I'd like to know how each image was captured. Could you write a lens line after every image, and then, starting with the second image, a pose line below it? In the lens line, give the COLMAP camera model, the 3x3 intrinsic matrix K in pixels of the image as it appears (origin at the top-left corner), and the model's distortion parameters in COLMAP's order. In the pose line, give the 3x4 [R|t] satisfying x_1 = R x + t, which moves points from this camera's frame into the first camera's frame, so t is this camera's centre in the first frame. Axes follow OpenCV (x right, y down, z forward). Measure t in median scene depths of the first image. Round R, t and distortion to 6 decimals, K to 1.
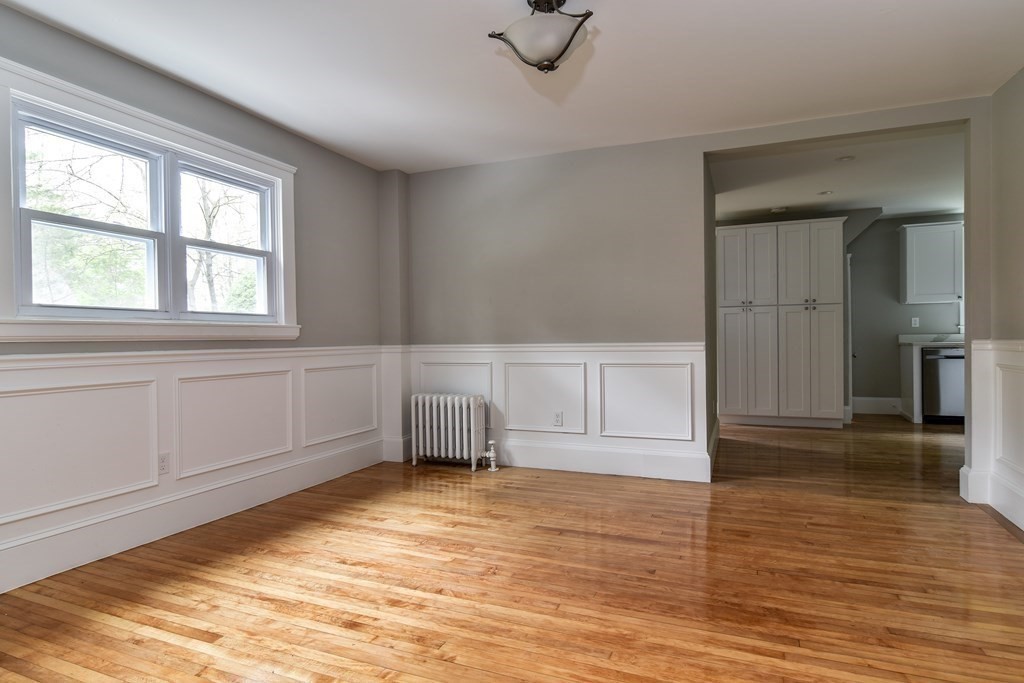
lens RADIAL K [[517.5, 0, 495.0], [0, 517.5, 343.6], [0, 0, 1]] dist [0.004021, 0.000025]
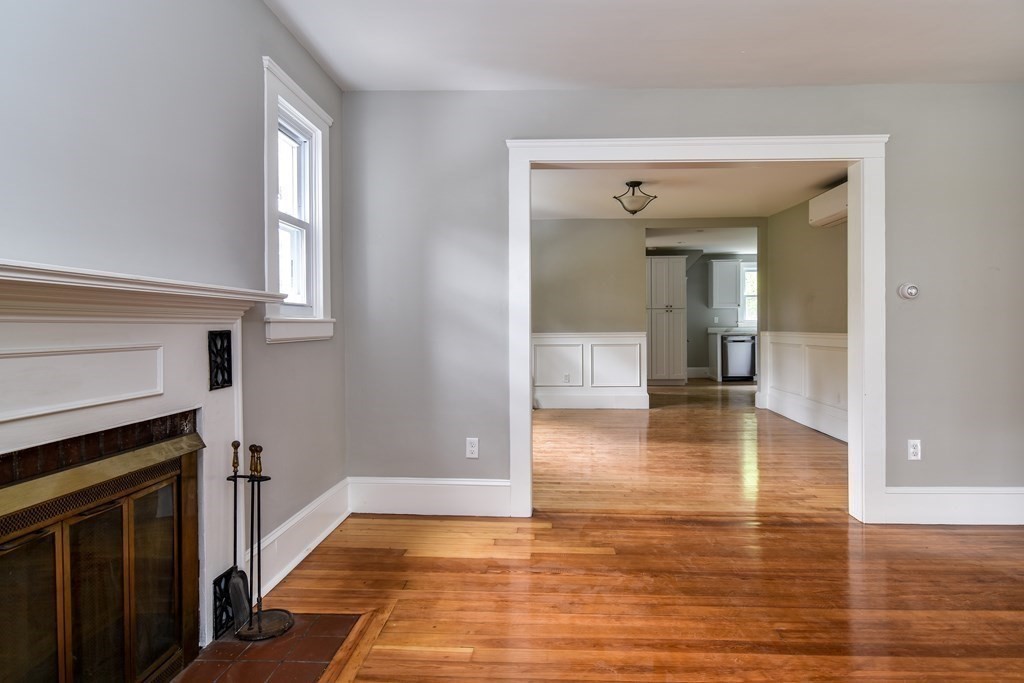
lens RADIAL K [[559.9, 0, 516.2], [0, 559.9, 341.6], [0, 0, 1]] dist [0.003677, -0.001955]
pose [[0.919897, -0.004636, 0.392132, -1.080357], [-0.001572, 0.999878, 0.015511, 0.000354], [-0.392156, -0.014885, 0.919778, -0.871028]]
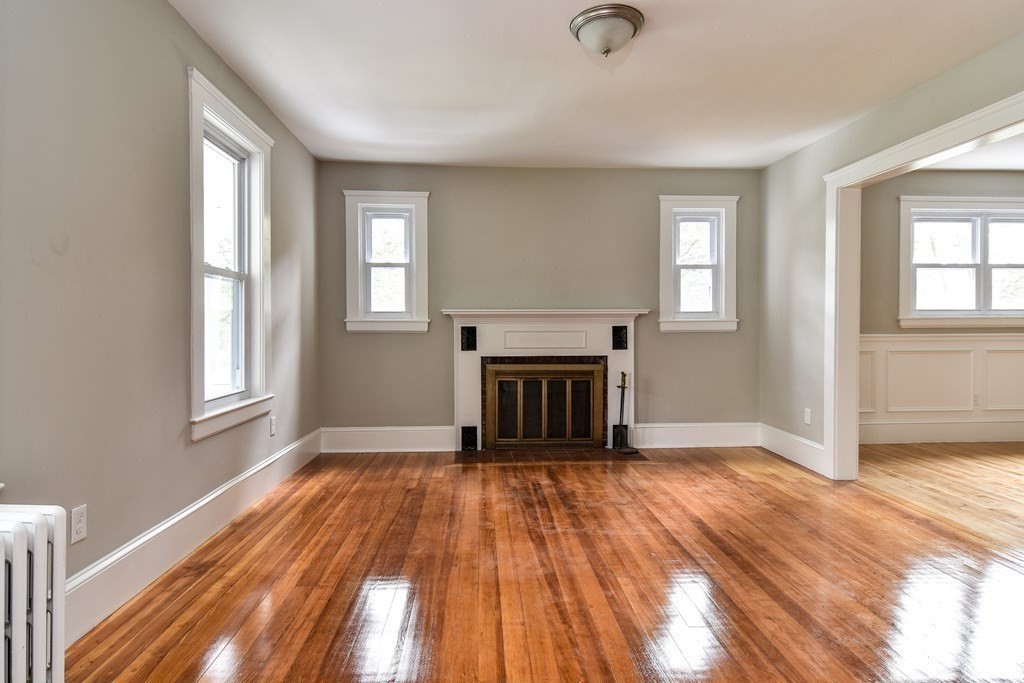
lens RADIAL K [[559.9, 0, 509.4], [0, 559.9, 335.2], [0, 0, 1]] dist [0.003677, -0.001955]
pose [[0.487033, 0.022581, -0.873092, 0.213615], [-0.008740, 0.999742, 0.020981, -0.006030], [0.873340, -0.002588, 0.487105, -1.219473]]
